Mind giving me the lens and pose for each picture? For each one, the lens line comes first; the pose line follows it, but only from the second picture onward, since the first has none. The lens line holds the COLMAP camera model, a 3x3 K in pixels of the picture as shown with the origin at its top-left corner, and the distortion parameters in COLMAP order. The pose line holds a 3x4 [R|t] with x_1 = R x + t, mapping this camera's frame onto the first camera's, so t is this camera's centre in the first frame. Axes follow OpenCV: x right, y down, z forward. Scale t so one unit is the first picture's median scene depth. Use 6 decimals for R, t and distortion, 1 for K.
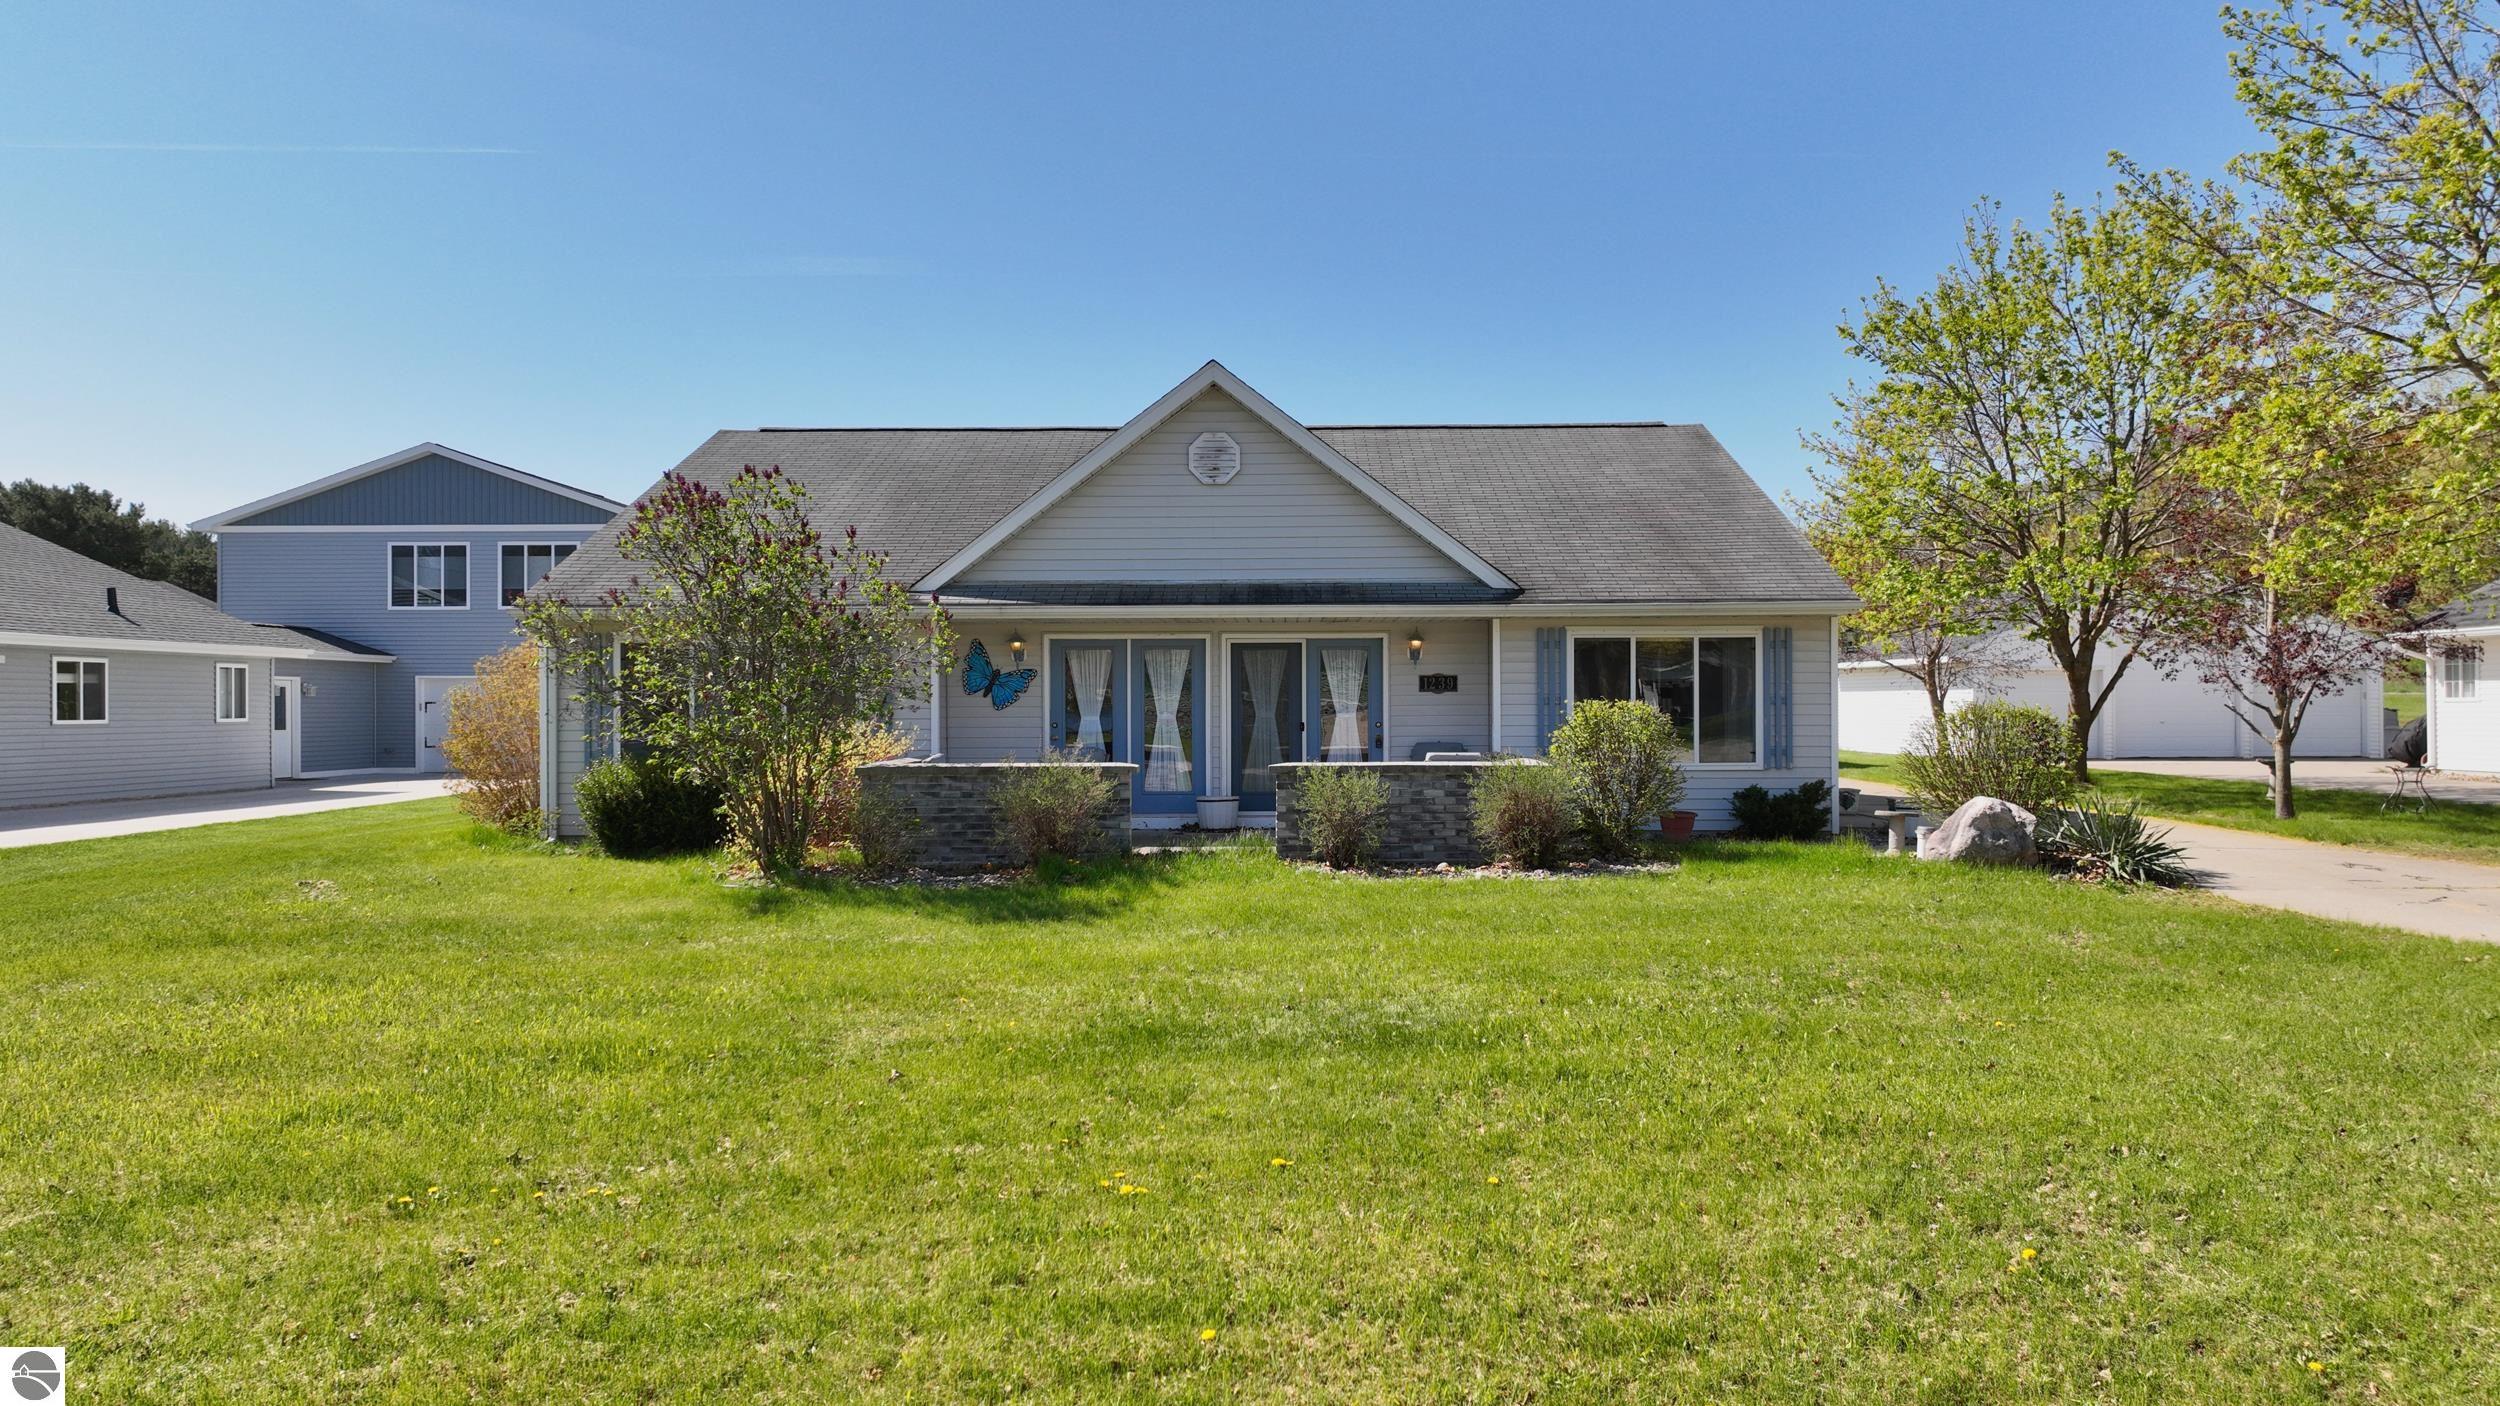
lens RADIAL K [[1820.6, 0, 1248.3], [0, 1820.6, 690.7], [0, 0, 1]] dist [0.008598, -0.001127]
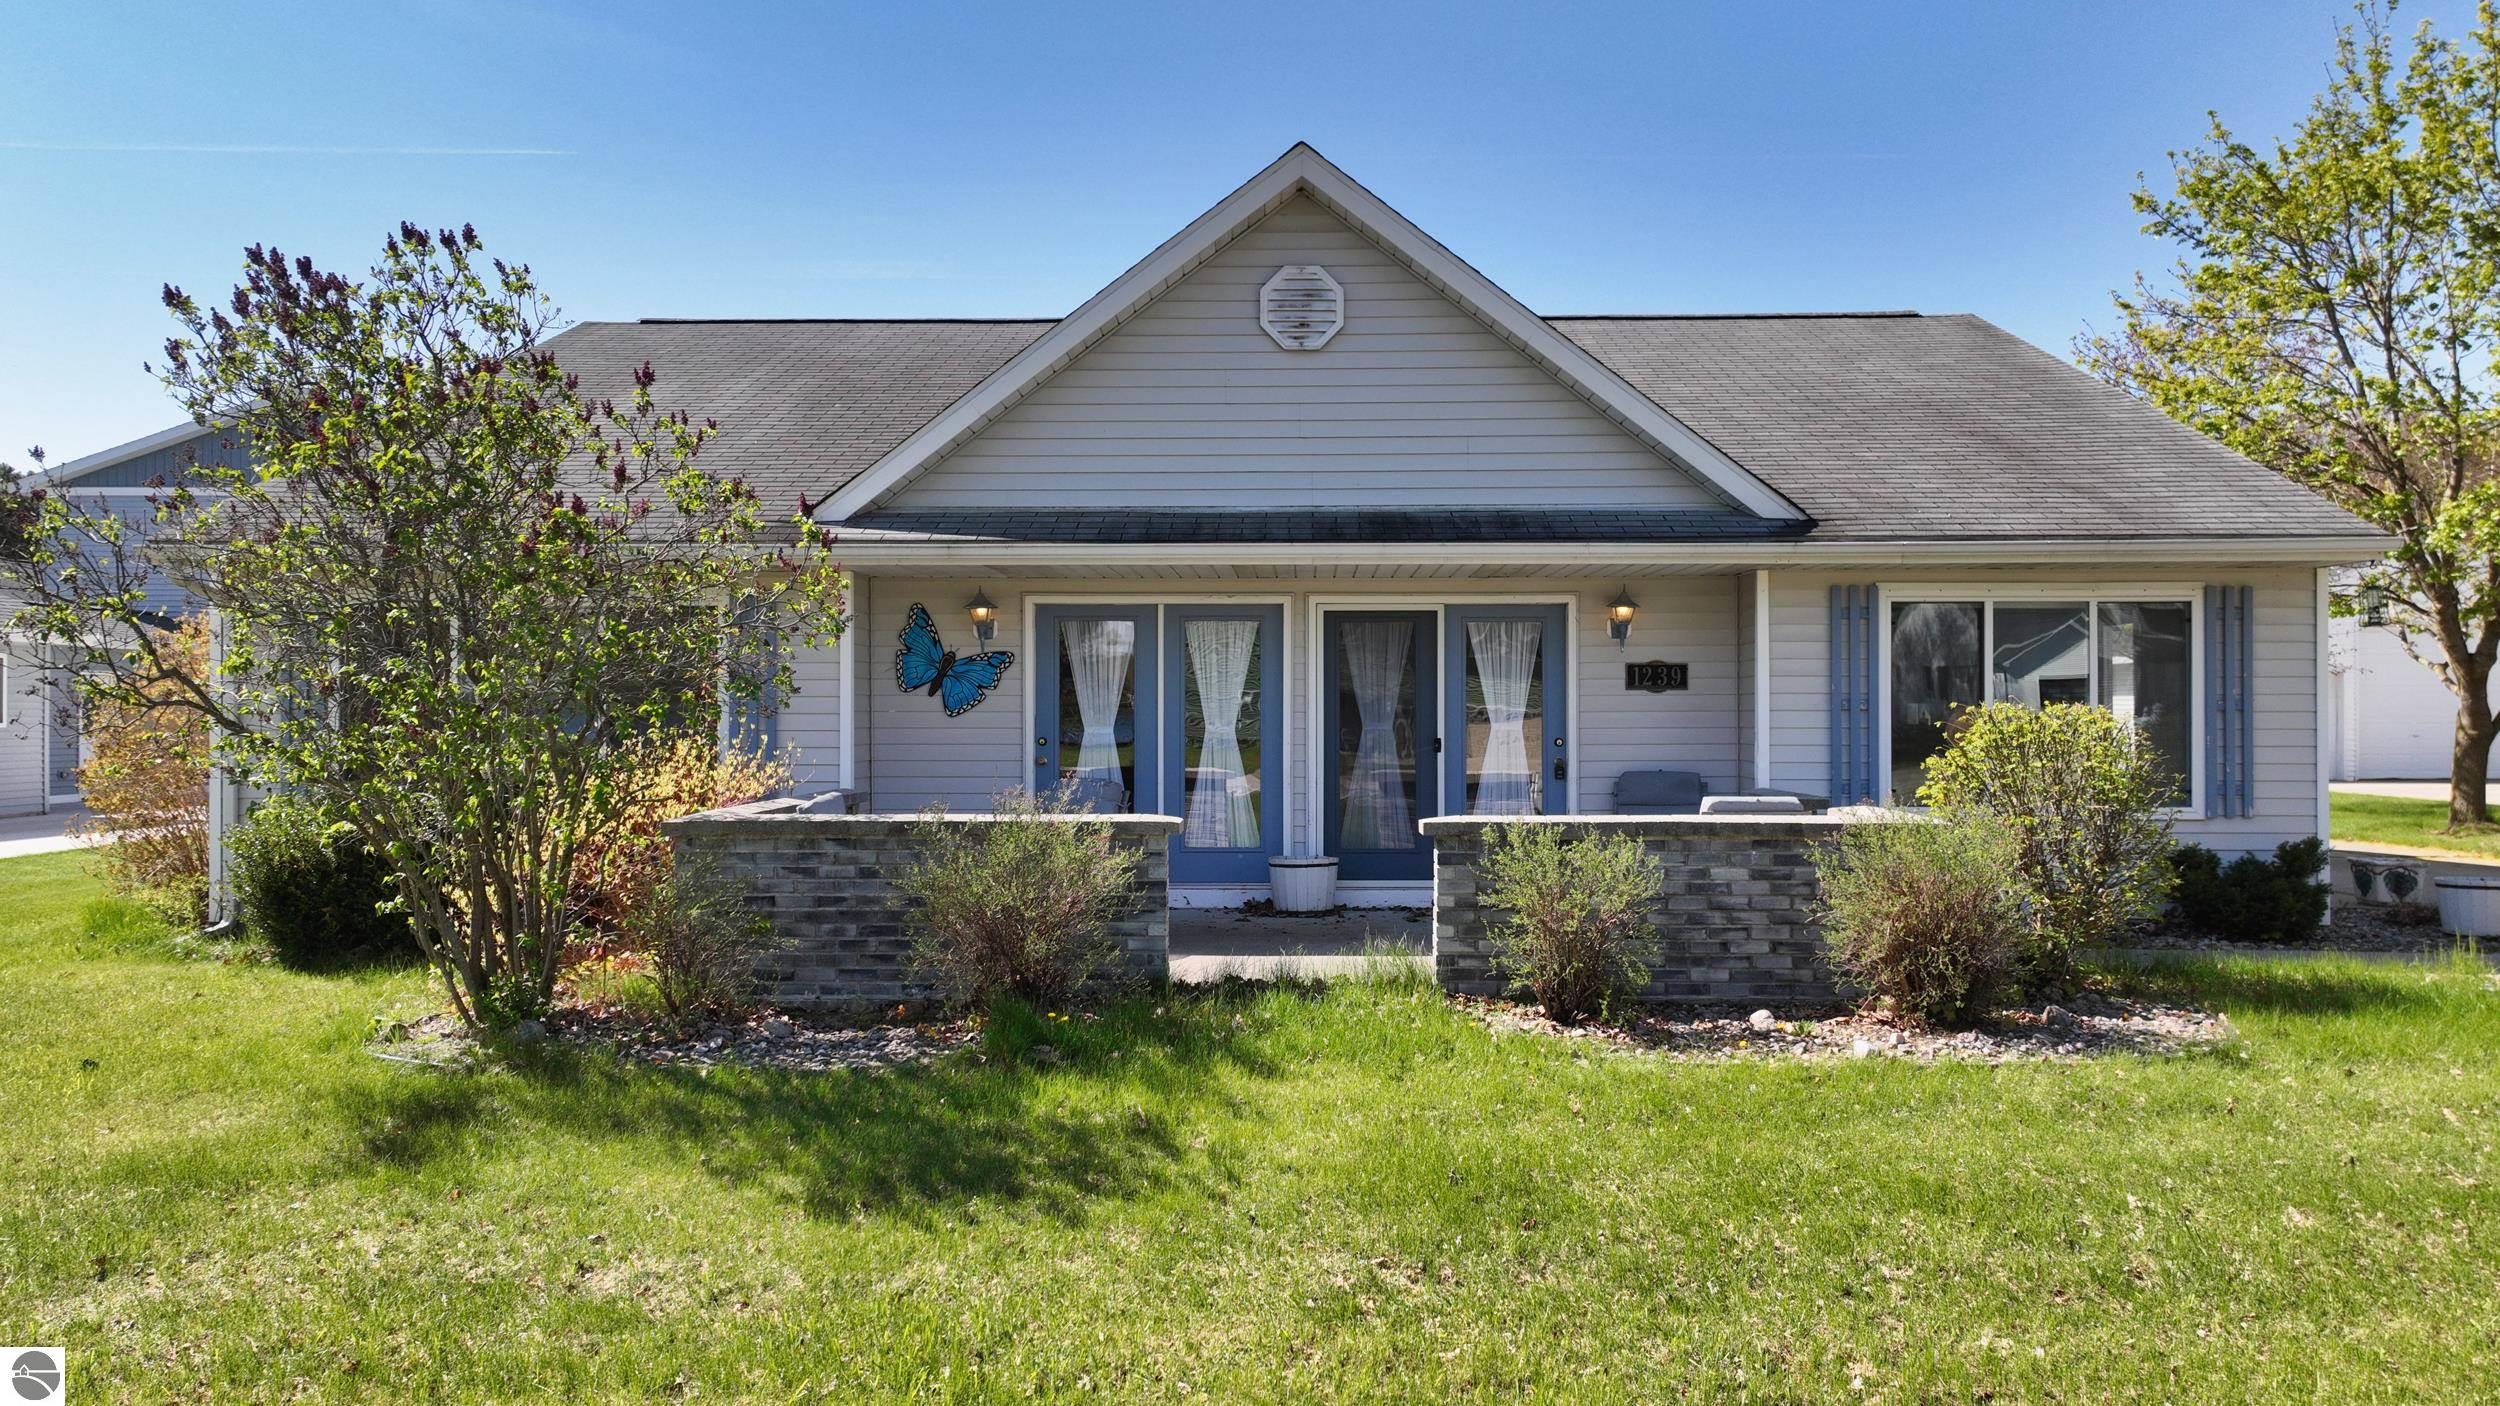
lens RADIAL K [[1820.6, 0, 1250.7], [0, 1820.6, 693.4], [0, 0, 1]] dist [0.008598, -0.001127]
pose [[0.999944, 0.003636, -0.009941, -0.029406], [-0.003658, 0.999991, -0.002204, 0.003837], [0.009933, 0.002241, 0.999948, 0.387754]]
